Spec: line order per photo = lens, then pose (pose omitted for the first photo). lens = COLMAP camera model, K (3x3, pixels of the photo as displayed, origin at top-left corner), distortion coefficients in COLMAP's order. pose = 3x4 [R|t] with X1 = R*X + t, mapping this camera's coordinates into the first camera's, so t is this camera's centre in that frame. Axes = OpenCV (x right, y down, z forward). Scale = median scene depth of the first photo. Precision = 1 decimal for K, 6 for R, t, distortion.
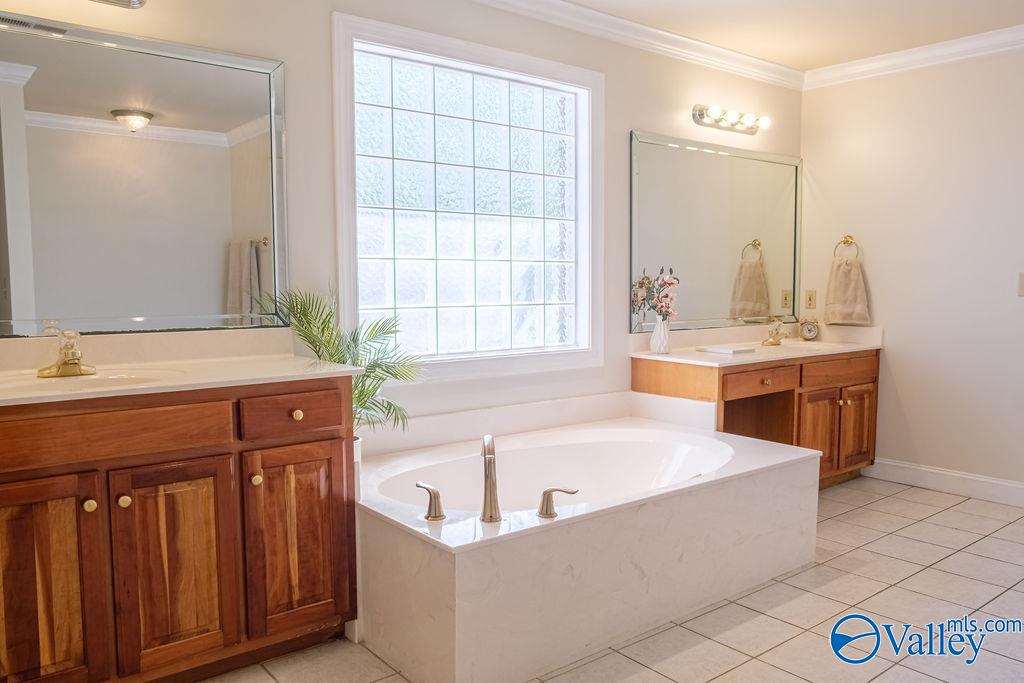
lens RADIAL K [[788.8, 0, 512.0], [0, 788.8, 341.5], [0, 0, 1]] dist [-0.030923, 0.003897]
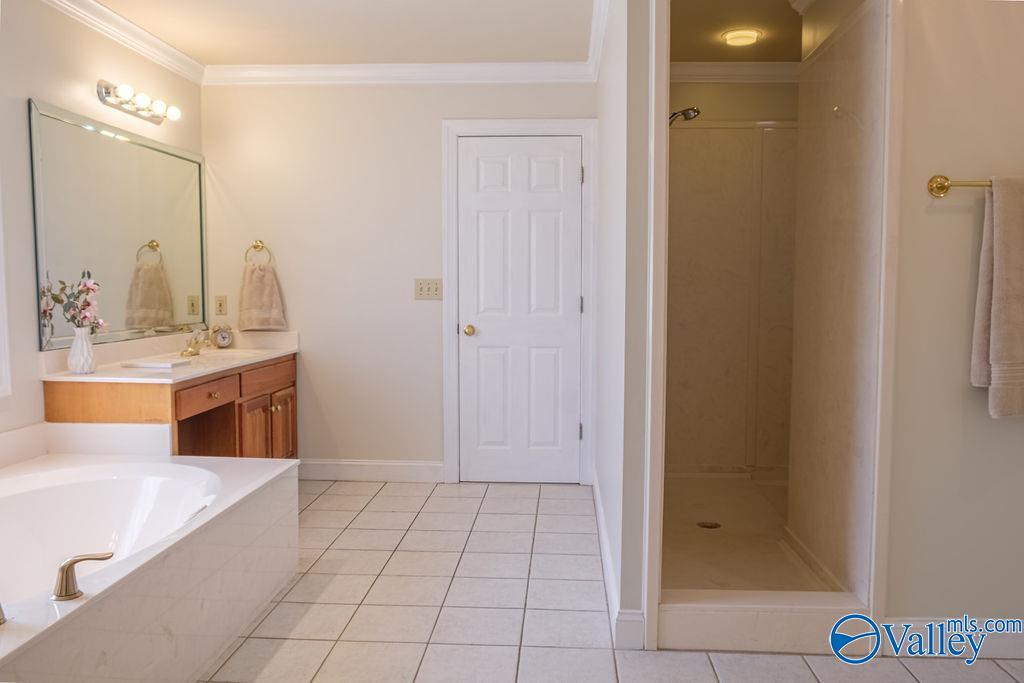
lens RADIAL K [[809.2, 0, 512.0], [0, 809.2, 341.5], [0, 0, 1]] dist [-0.006918, 0.001237]
pose [[0.671932, -0.047404, 0.739094, -0.127495], [0.052483, 0.998488, 0.016327, -0.008031], [-0.738751, 0.027819, 0.673404, 0.084624]]
